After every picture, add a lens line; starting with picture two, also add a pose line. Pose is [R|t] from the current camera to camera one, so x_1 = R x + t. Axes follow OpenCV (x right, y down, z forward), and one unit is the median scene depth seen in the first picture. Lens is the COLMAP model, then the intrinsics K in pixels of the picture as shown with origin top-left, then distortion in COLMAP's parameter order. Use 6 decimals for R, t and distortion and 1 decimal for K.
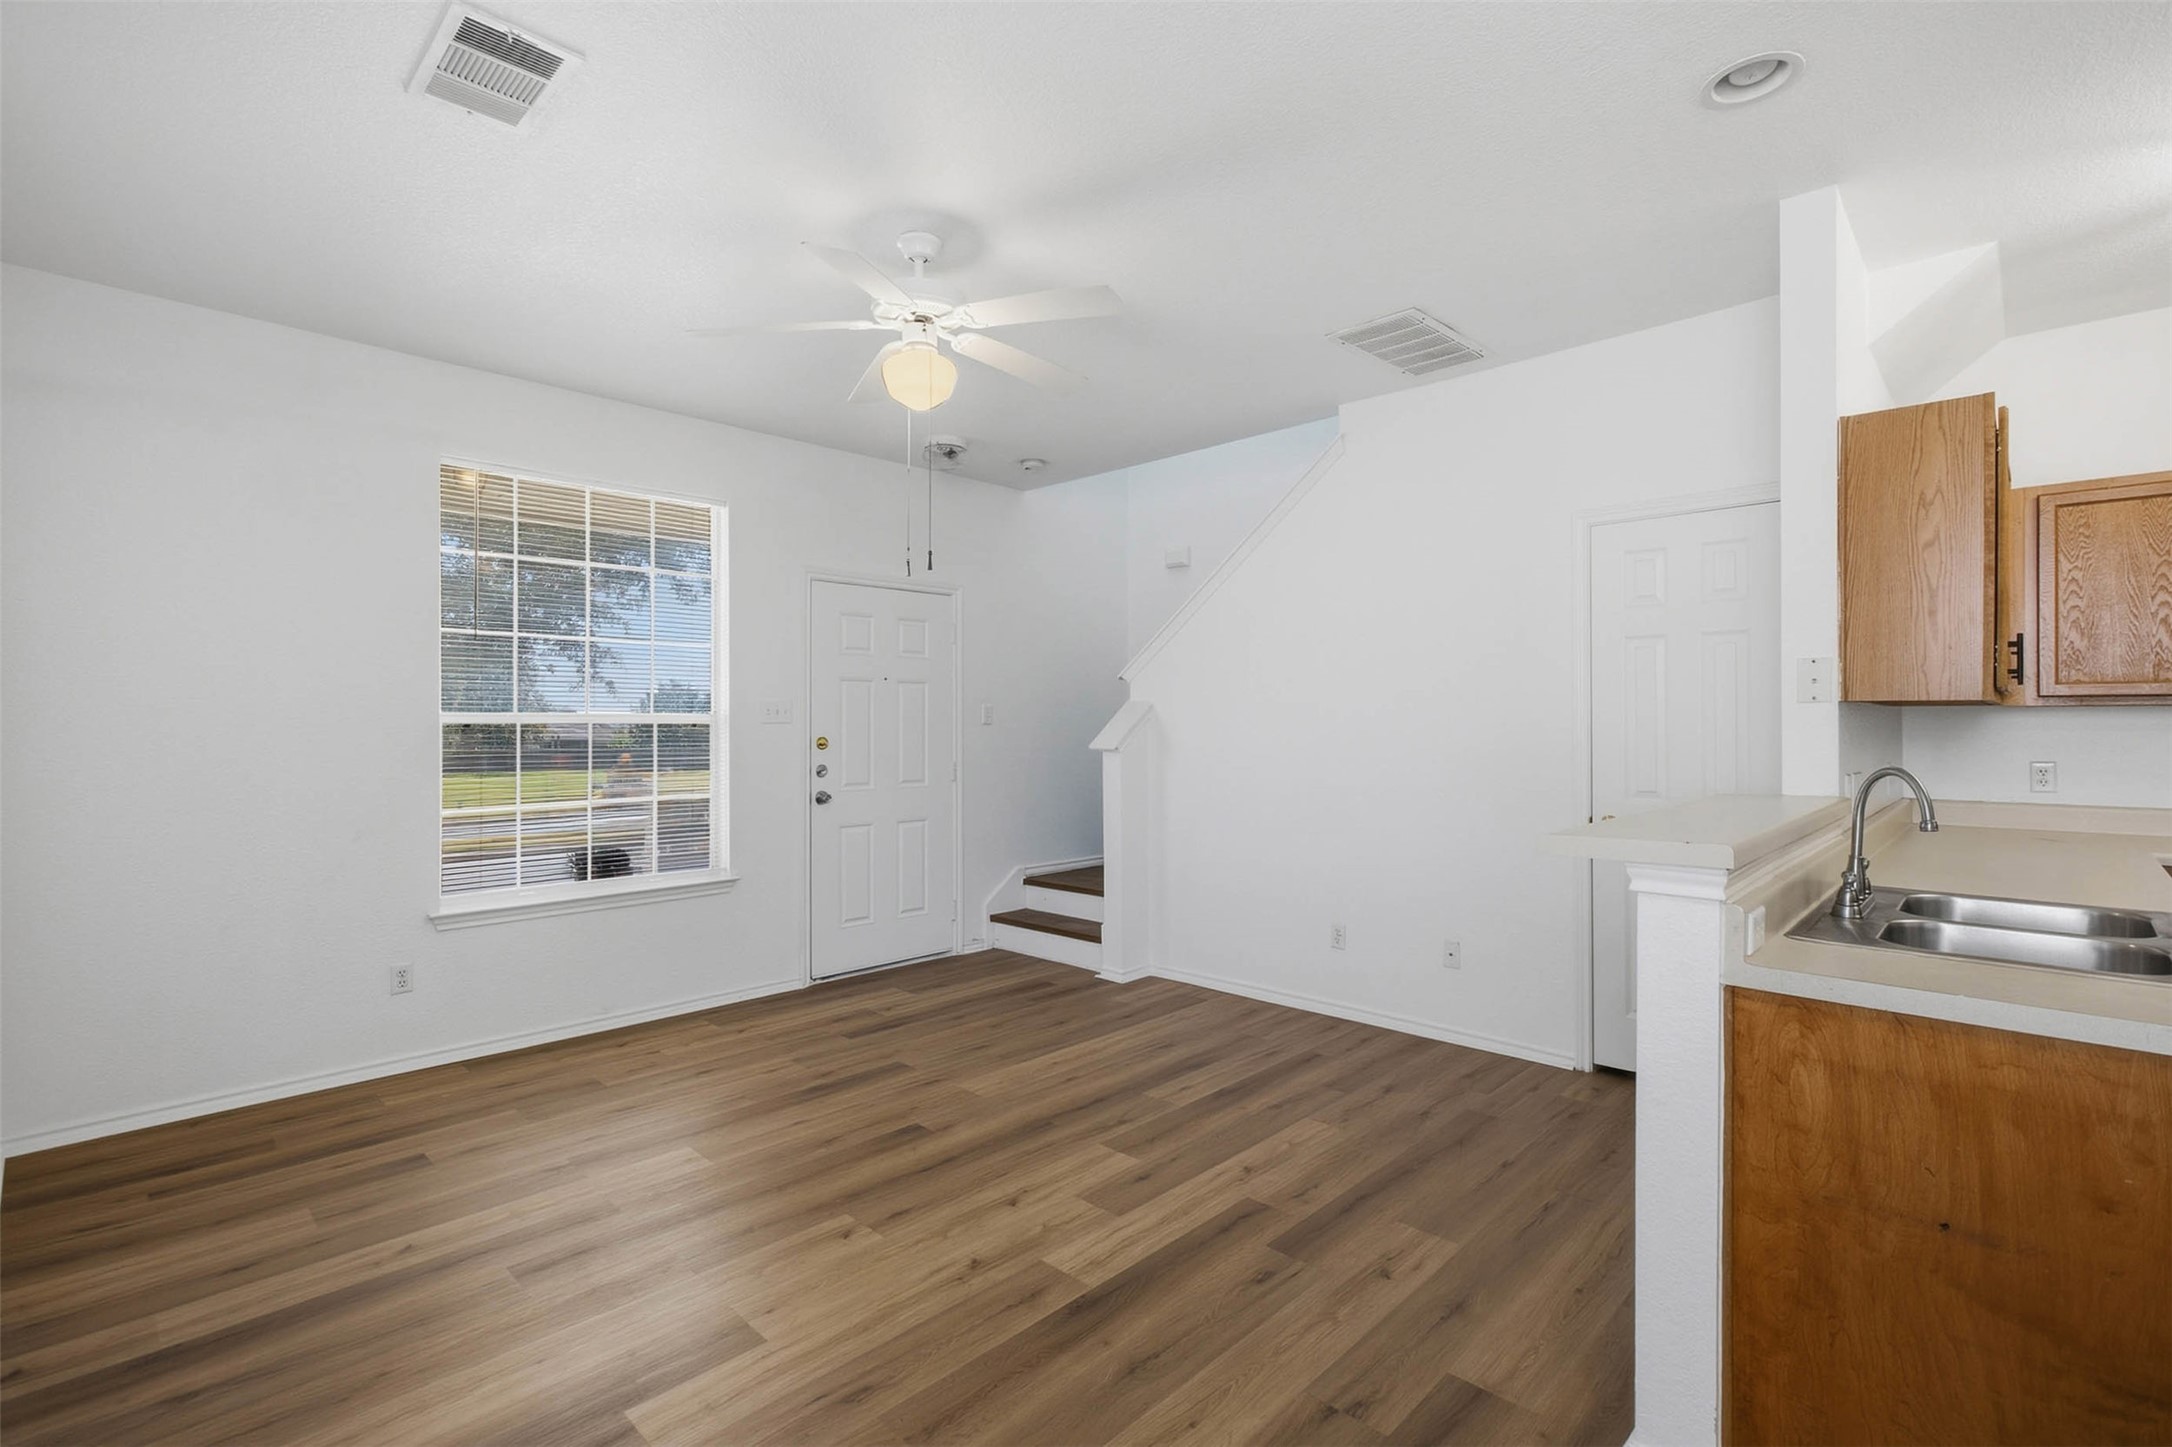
lens RADIAL K [[989.6, 0, 1086.0], [0, 989.6, 723.5], [0, 0, 1]] dist [-0.001099, -0.000348]
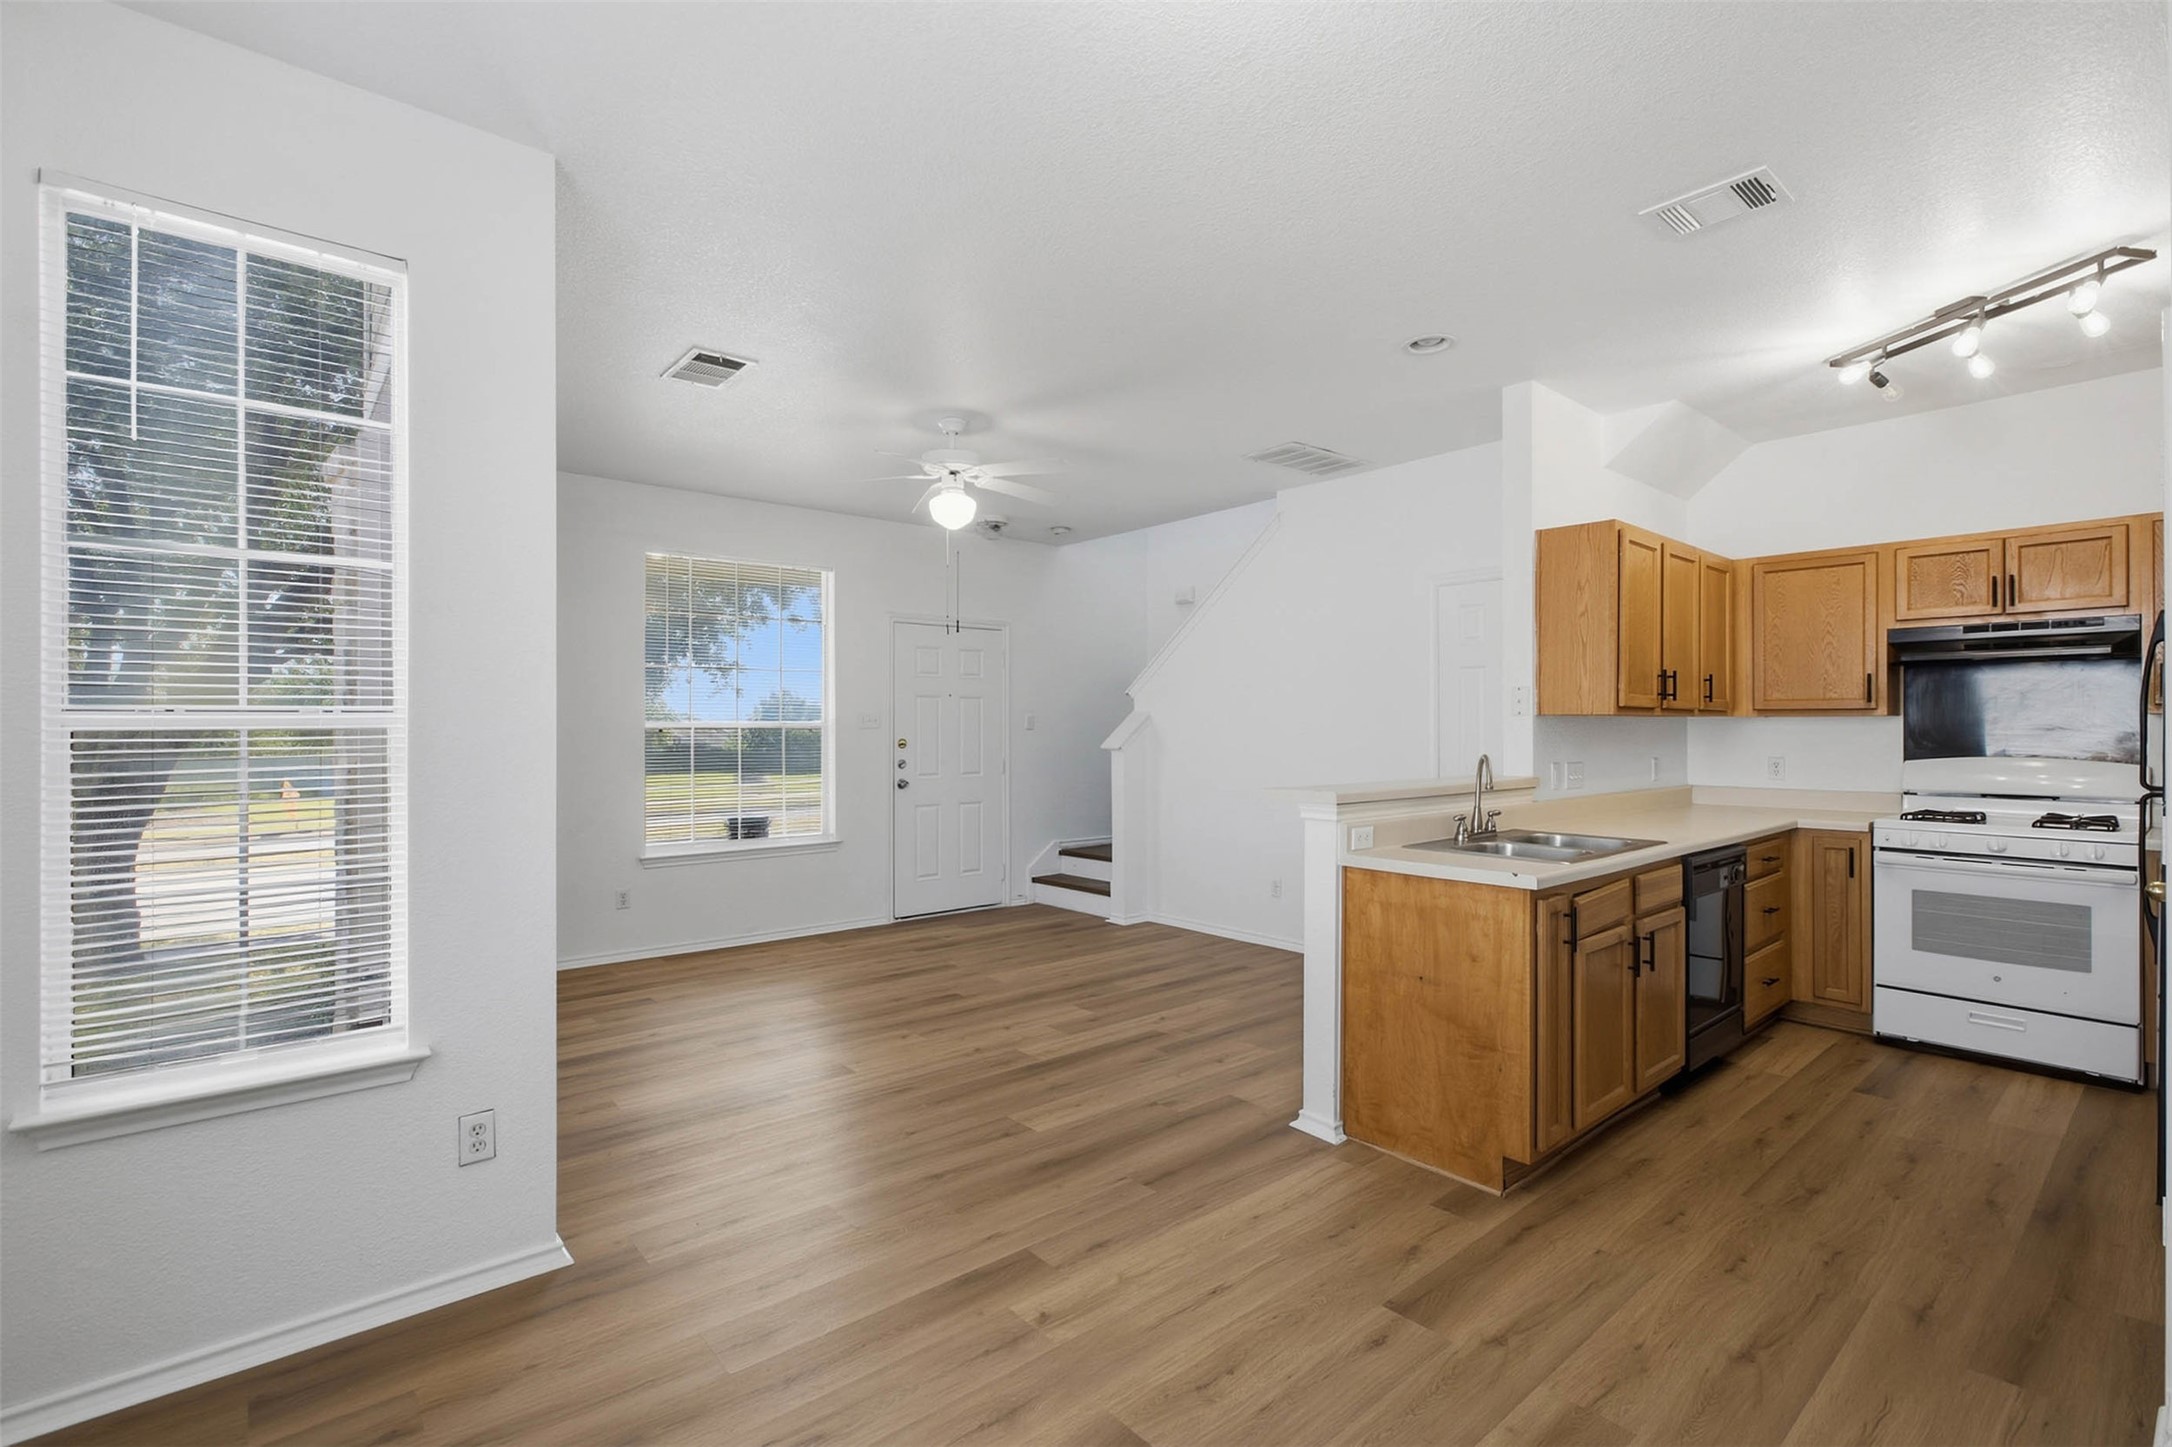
lens RADIAL K [[983.6, 0, 1086.0], [0, 983.6, 723.5], [0, 0, 1]] dist [-0.001003, -0.000114]
pose [[0.995442, -0.001781, -0.095350, 0.183767], [0.001307, 0.999987, -0.005026, -0.000884], [0.095358, 0.004878, 0.995431, -0.515333]]
